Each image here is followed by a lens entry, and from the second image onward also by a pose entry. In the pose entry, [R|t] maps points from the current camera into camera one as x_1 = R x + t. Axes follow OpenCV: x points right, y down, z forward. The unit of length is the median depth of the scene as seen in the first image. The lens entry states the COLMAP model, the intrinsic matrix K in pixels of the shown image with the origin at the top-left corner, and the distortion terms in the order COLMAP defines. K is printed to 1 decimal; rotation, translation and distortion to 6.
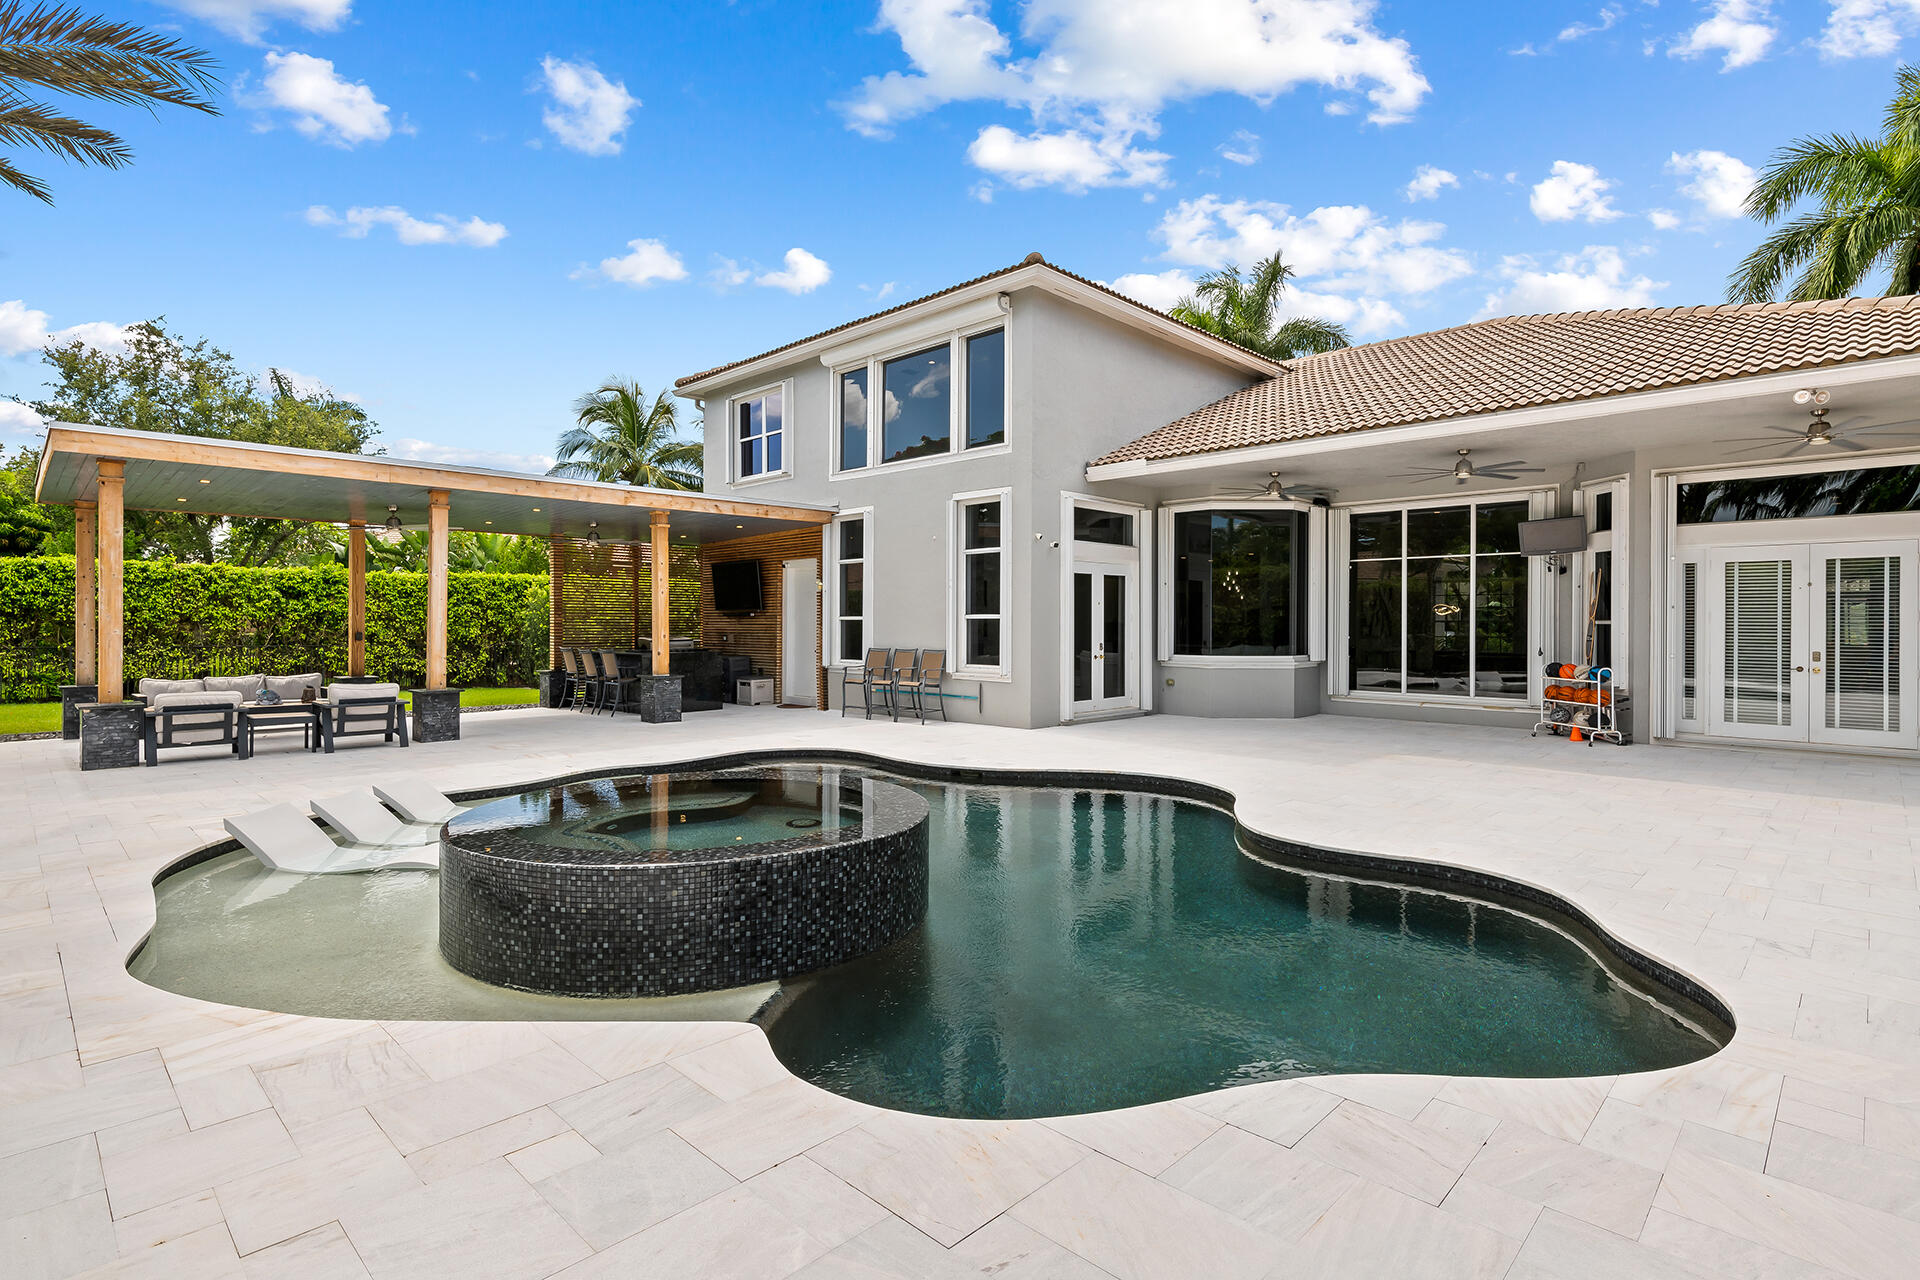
lens RADIAL K [[944.2, 0, 967.0], [0, 944.2, 632.0], [0, 0, 1]] dist [0.005867, -0.000647]
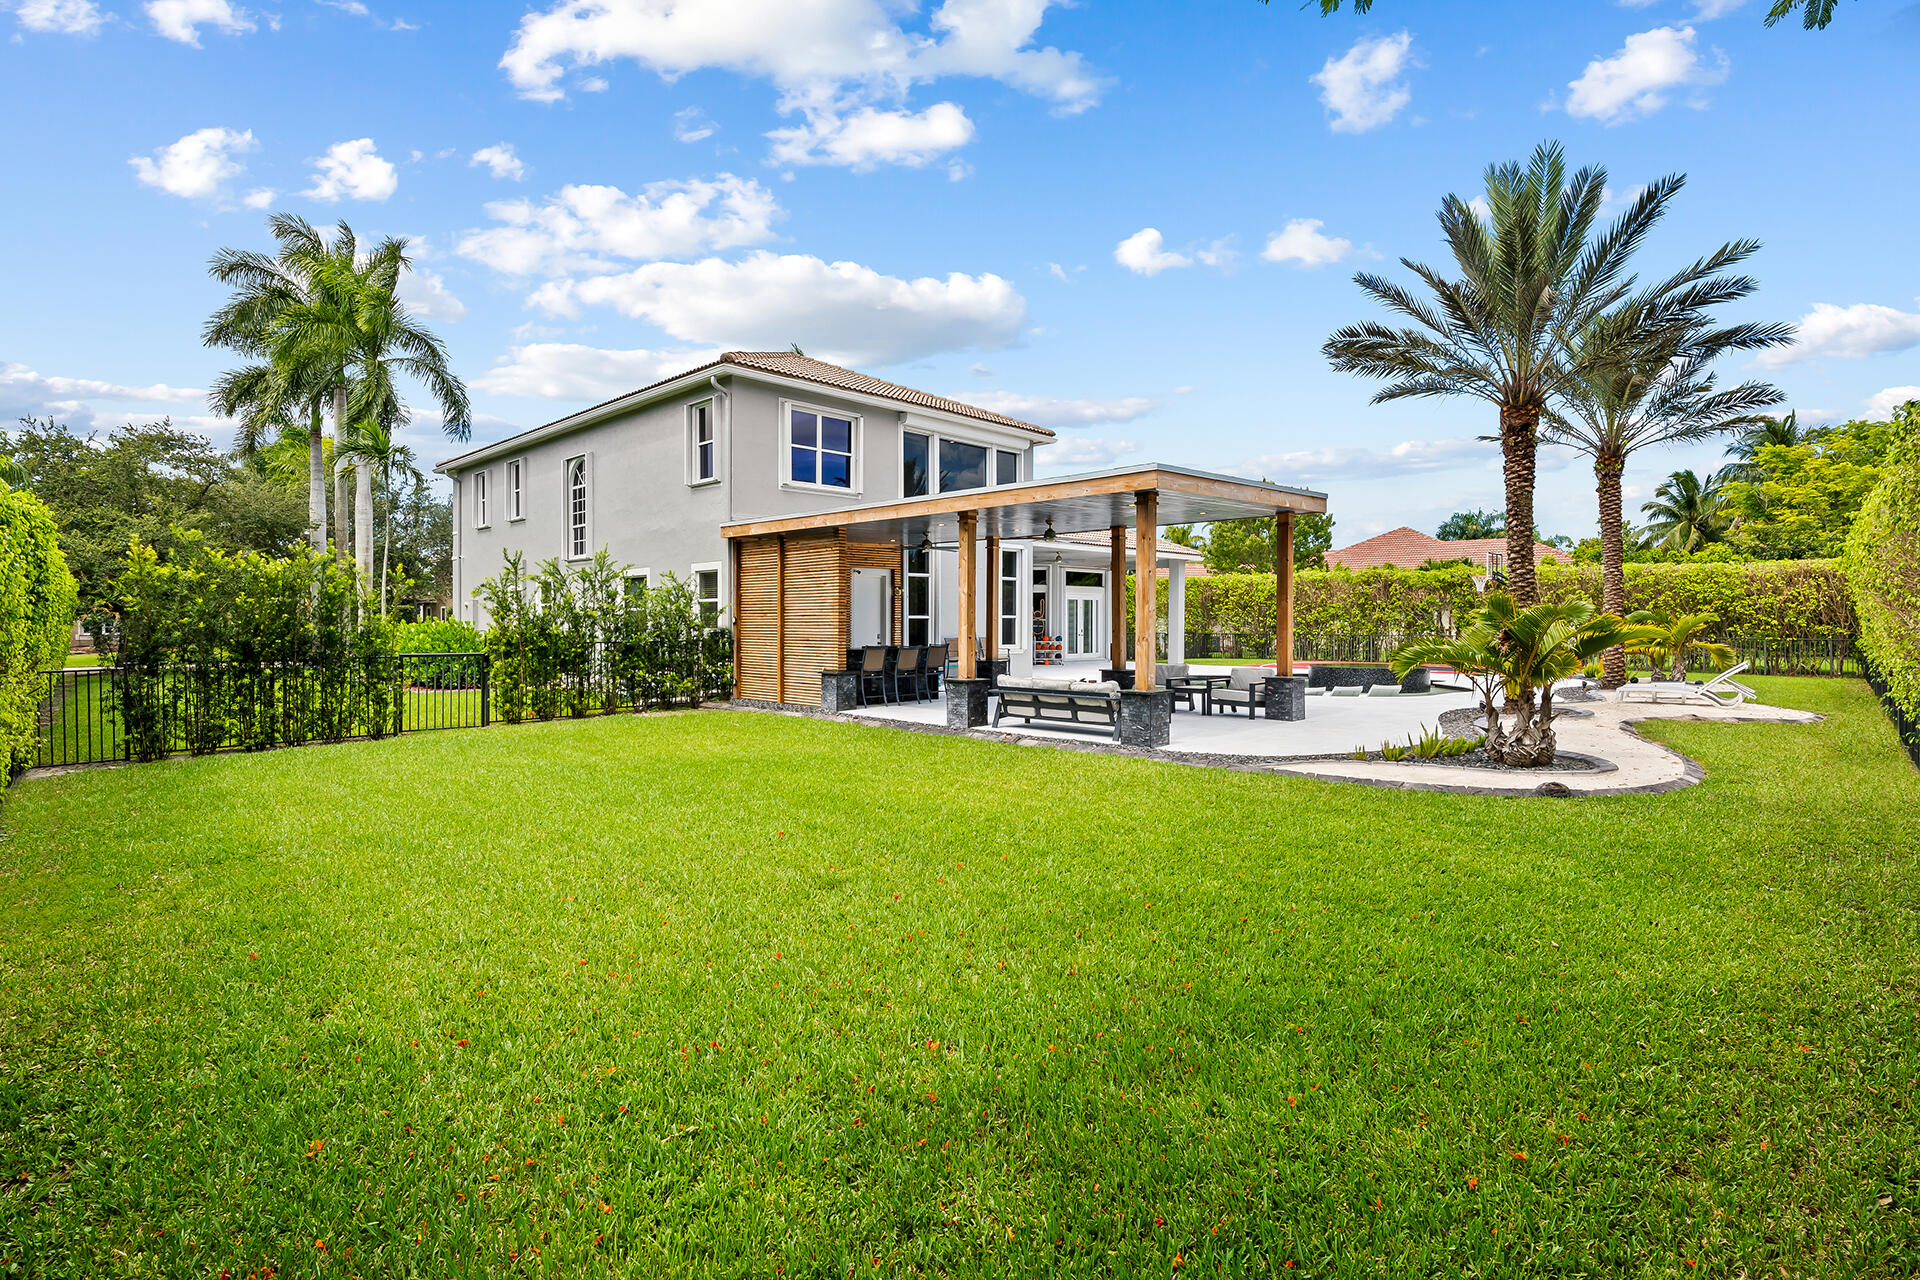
lens RADIAL K [[944.2, 0, 956.4], [0, 944.2, 629.1], [0, 0, 1]] dist [0.005867, -0.000647]
pose [[0.013225, -0.010436, 0.999858, -1.561996], [0.006555, 0.999925, 0.010350, -0.011584], [-0.999891, 0.006417, 0.013292, 0.978979]]
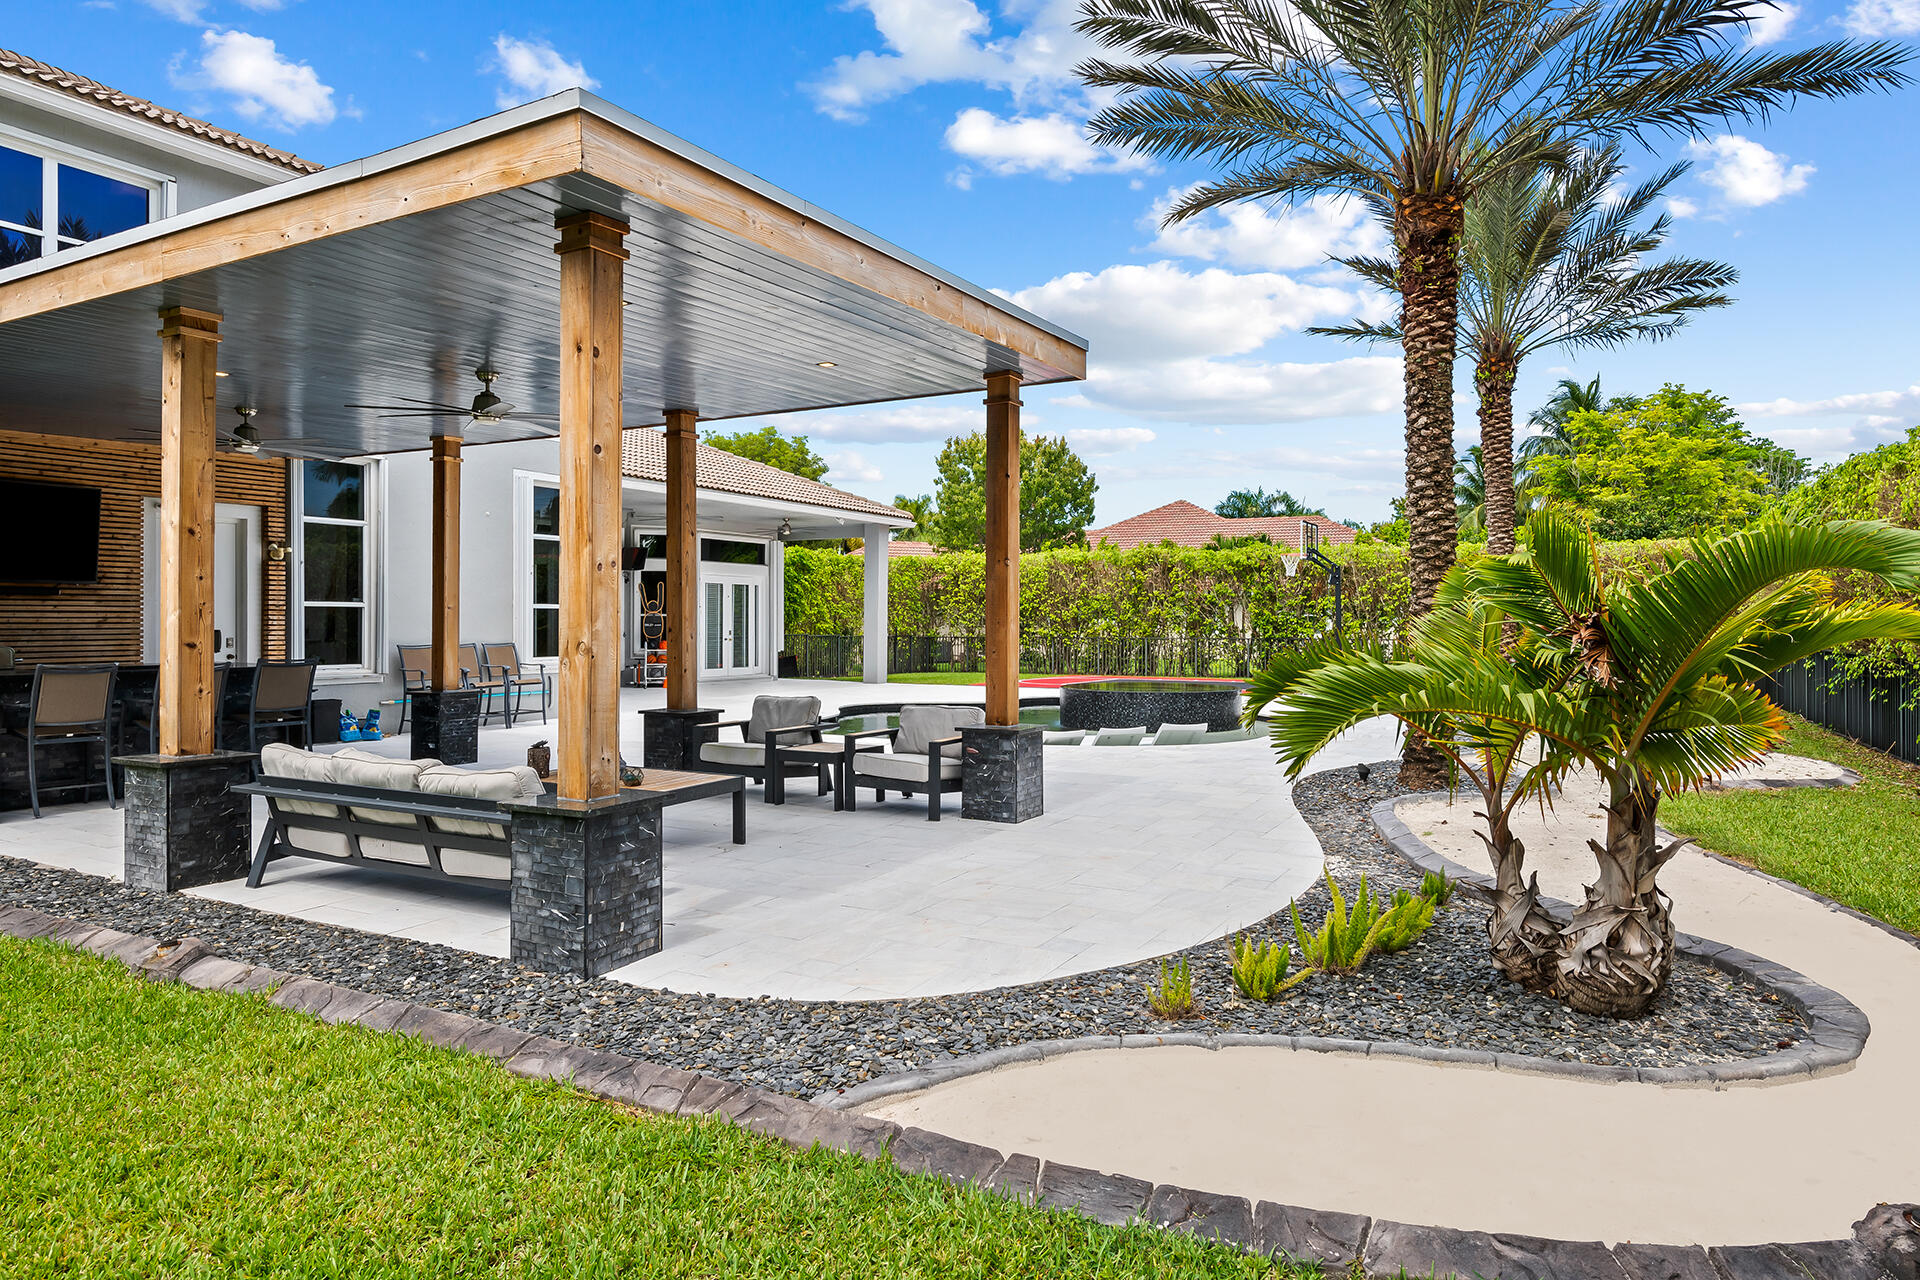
lens RADIAL K [[1168.5, 0, 964.9], [0, 1168.5, 636.1], [0, 0, 1]] dist [0.008229, -0.001108]
pose [[-0.251411, -0.013262, 0.967790, -1.131256], [0.004548, 0.999879, 0.014884, -0.001909], [-0.967870, 0.008143, -0.251320, 0.815188]]
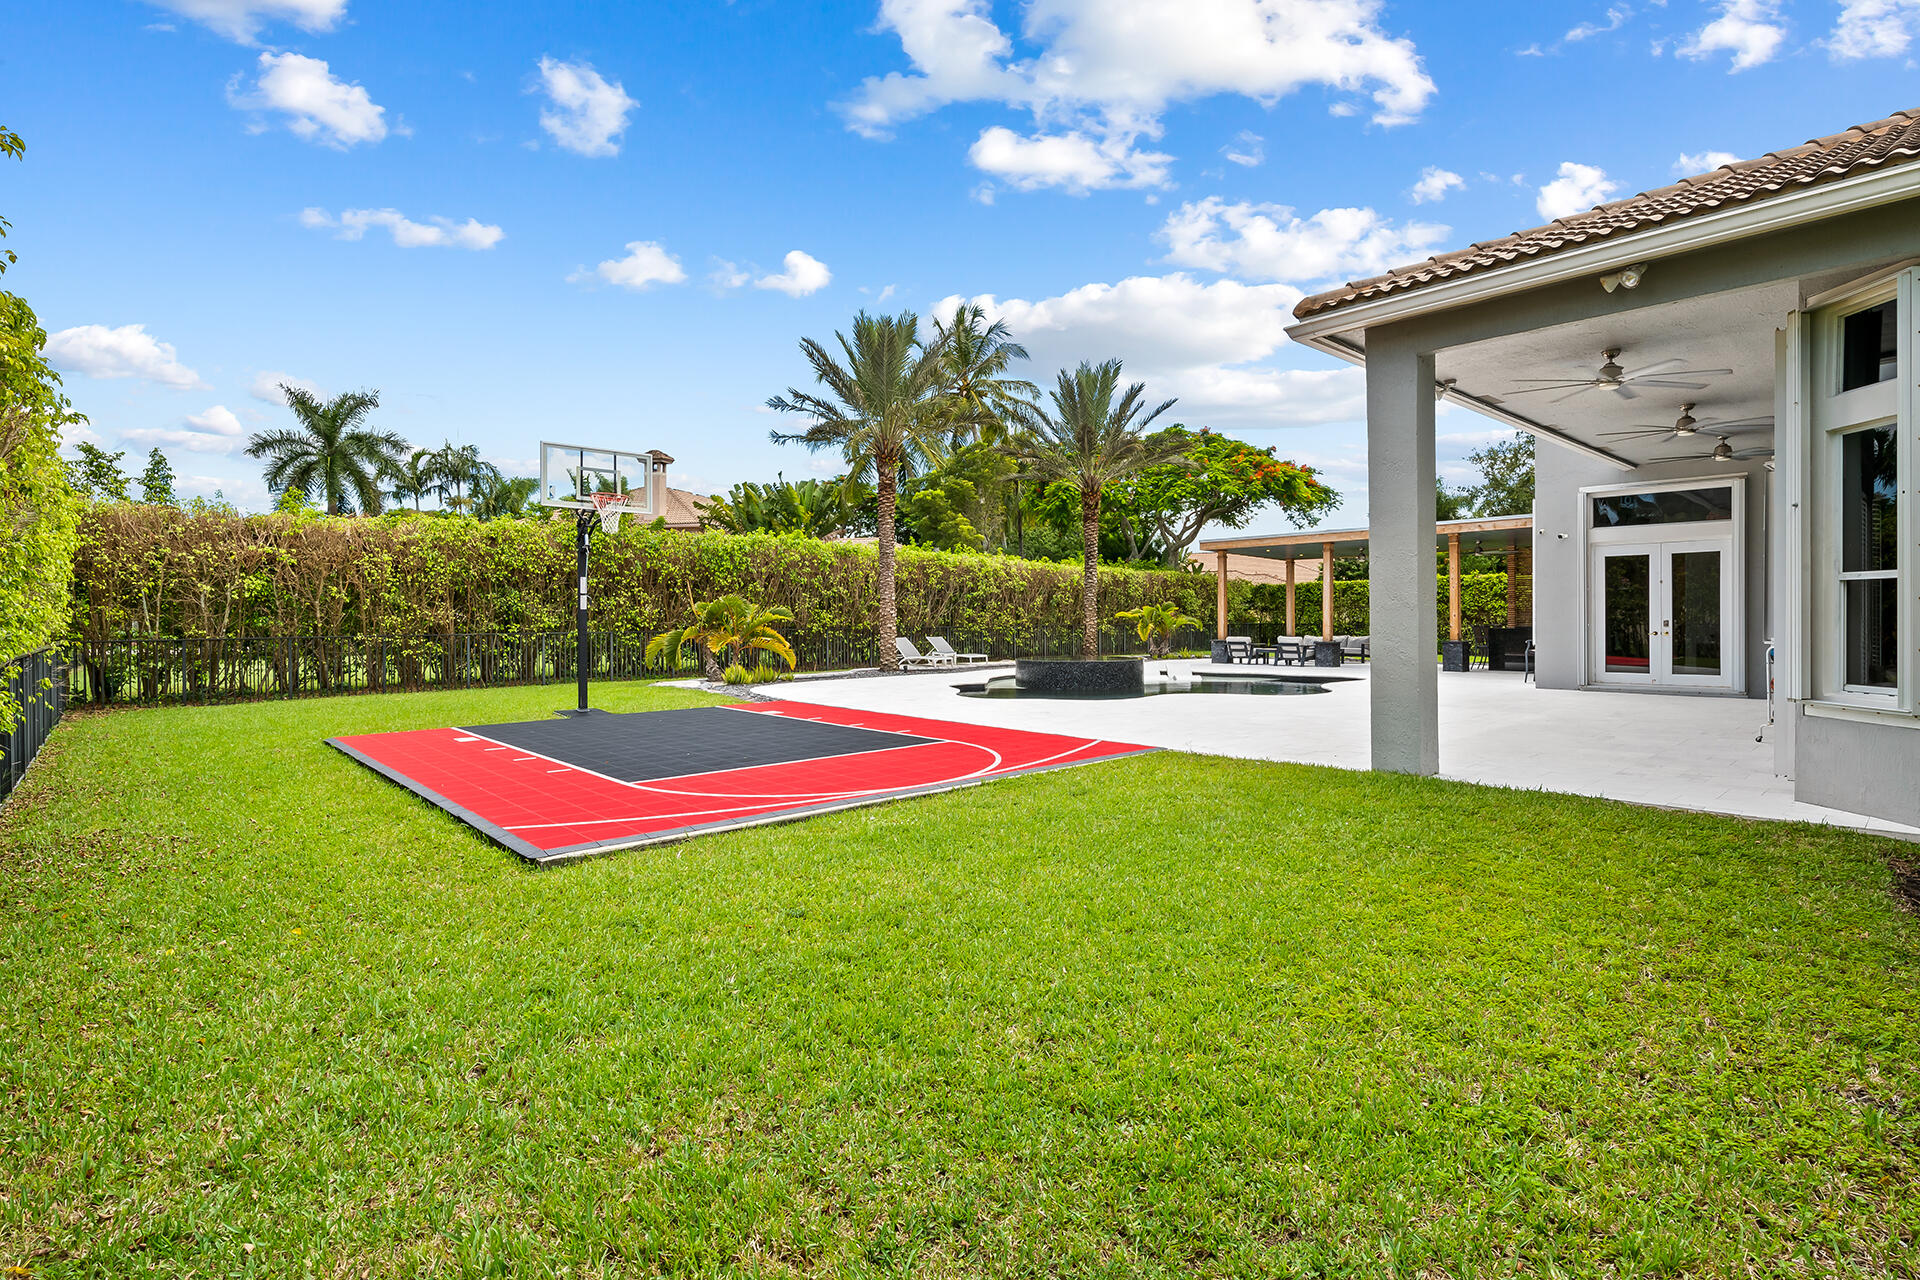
lens RADIAL K [[944.2, 0, 958.3], [0, 944.2, 632.9], [0, 0, 1]] dist [0.005867, -0.000647]
pose [[-0.070230, 0.009978, -0.997481, 1.184267], [0.000438, 0.999950, 0.009972, 0.014076], [0.997531, 0.000264, -0.070231, 0.293643]]
